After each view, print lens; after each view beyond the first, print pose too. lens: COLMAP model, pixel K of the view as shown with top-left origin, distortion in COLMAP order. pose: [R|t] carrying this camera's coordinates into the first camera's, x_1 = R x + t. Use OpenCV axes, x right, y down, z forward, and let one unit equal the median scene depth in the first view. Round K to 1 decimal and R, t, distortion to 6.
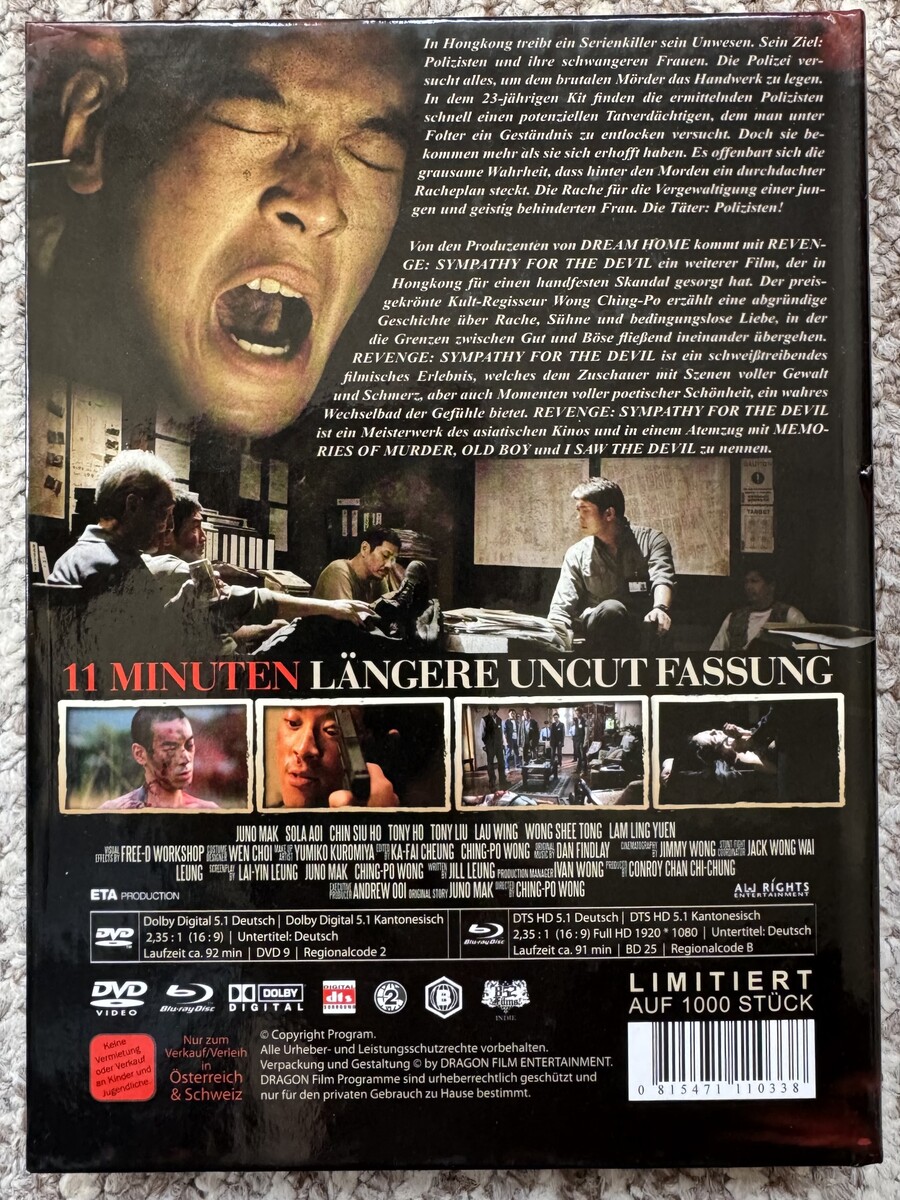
lens RADIAL K [[839.7, 0, 450.0], [0, 839.7, 599.2], [0, 0, 1]] dist [-0.009221, -0.003084]
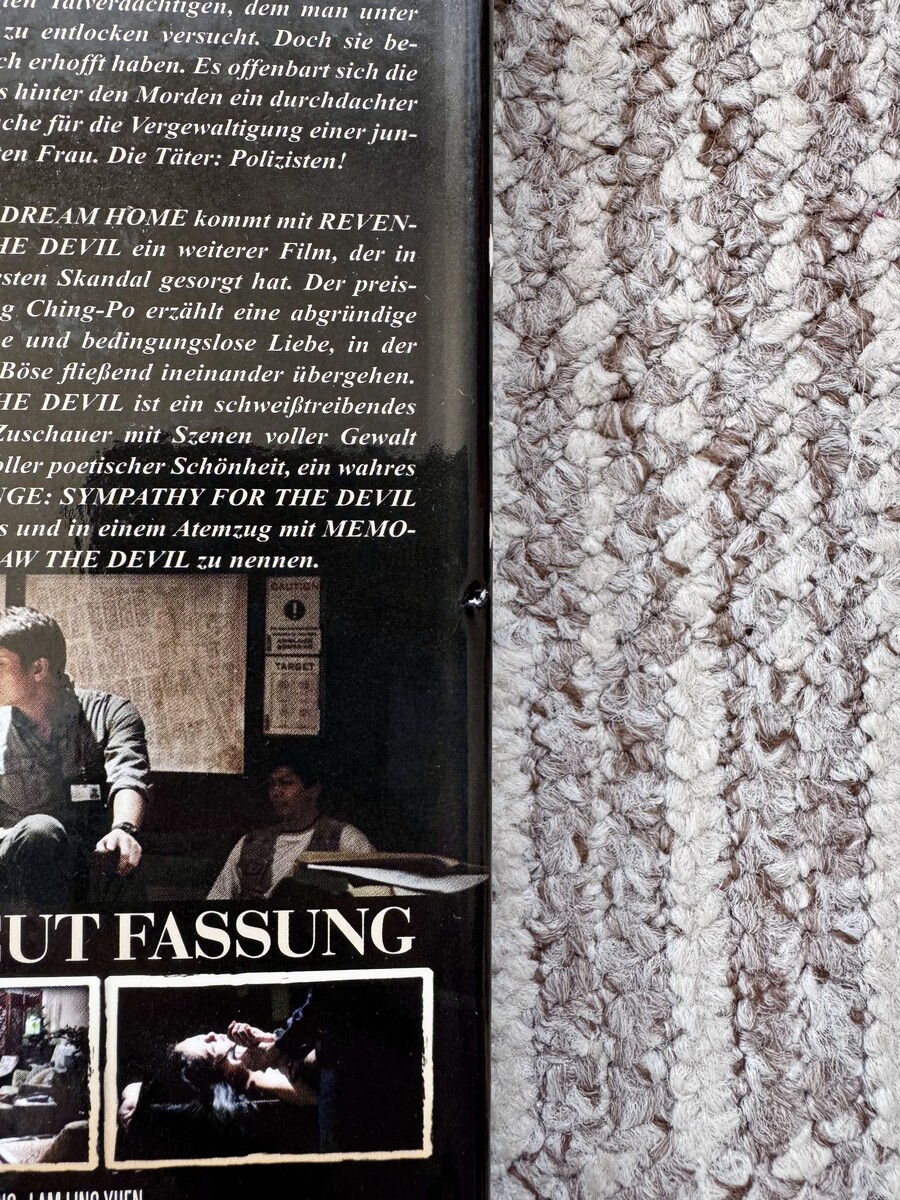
lens RADIAL K [[839.7, 0, 450.2], [0, 839.7, 601.5], [0, 0, 1]] dist [-0.009221, -0.003084]
pose [[0.998755, 0.009501, 0.048978, 0.449167], [-0.009348, 0.999951, -0.003354, -0.149739], [-0.049008, 0.002892, 0.998794, 0.394555]]
